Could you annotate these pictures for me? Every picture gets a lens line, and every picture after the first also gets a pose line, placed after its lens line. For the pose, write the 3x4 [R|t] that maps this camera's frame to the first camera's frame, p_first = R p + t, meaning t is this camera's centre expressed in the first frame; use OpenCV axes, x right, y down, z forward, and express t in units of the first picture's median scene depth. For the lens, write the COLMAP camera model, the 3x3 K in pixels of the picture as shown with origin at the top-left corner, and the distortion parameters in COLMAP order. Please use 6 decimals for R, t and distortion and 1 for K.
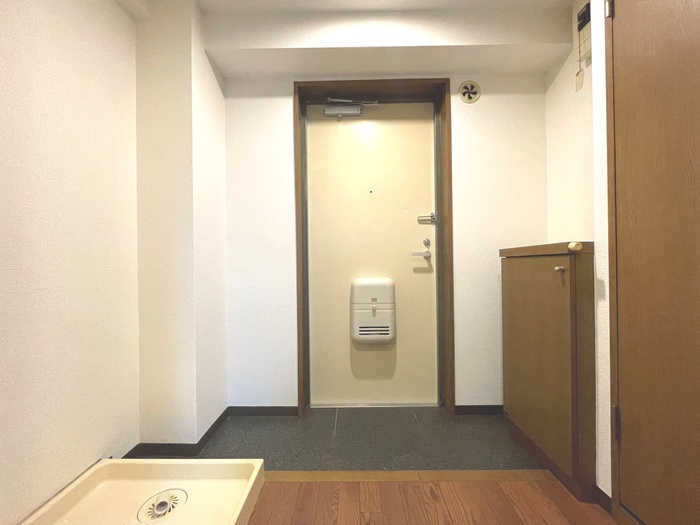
lens RADIAL K [[284.2, 0, 350.3], [0, 284.2, 263.1], [0, 0, 1]] dist [-0.004539, 0.000696]
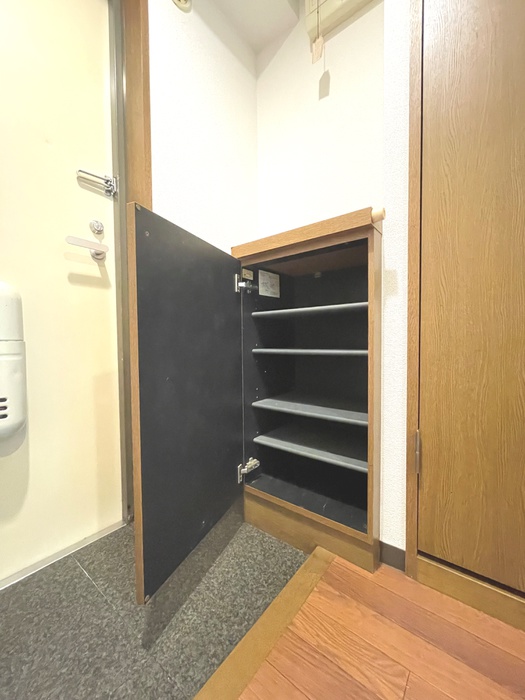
lens RADIAL K [[284.2, 0, 262.2], [0, 284.2, 351.8], [0, 0, 1]] dist [-0.004539, 0.000696]
pose [[0.621411, -0.024067, 0.783115, 0.045703], [-0.000142, 0.999525, 0.030830, 0.142286], [-0.783485, -0.019270, 0.621112, 0.447077]]
